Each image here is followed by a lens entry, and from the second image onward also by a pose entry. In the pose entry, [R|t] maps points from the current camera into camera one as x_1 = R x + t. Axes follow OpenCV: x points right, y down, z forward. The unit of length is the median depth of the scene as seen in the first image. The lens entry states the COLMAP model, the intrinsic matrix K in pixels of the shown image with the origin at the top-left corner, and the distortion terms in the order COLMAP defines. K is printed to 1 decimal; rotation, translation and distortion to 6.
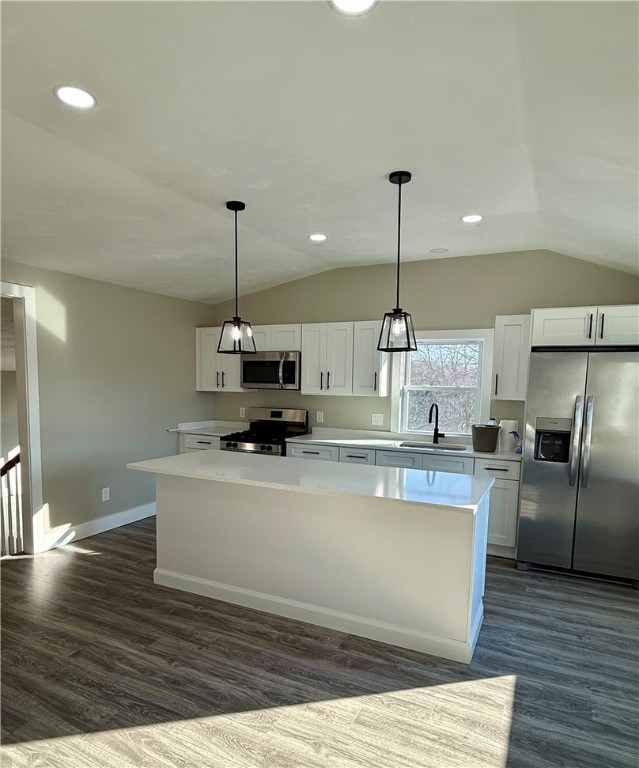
lens RADIAL K [[473.1, 0, 319.3], [0, 473.1, 427.9], [0, 0, 1]] dist [-0.000442, -0.000725]
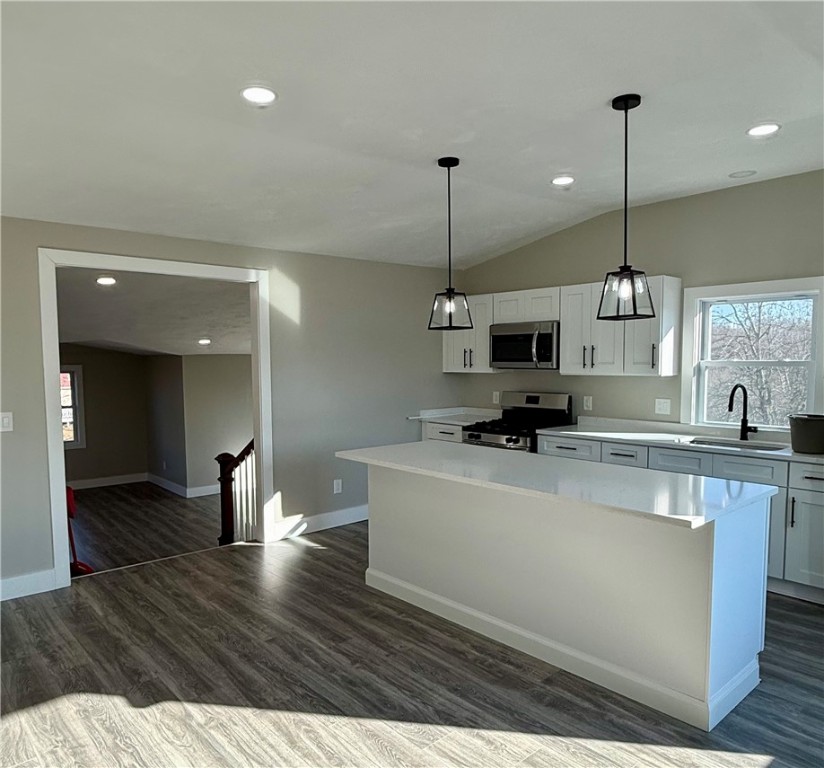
lens RADIAL K [[609.0, 0, 412.5], [0, 609.0, 406.4], [0, 0, 1]] dist [-0.002396, 0.000123]
pose [[0.925156, 0.004691, -0.379557, 0.189353], [-0.012030, 0.999784, -0.016966, 0.004515], [0.379396, 0.020262, 0.925013, -0.062596]]
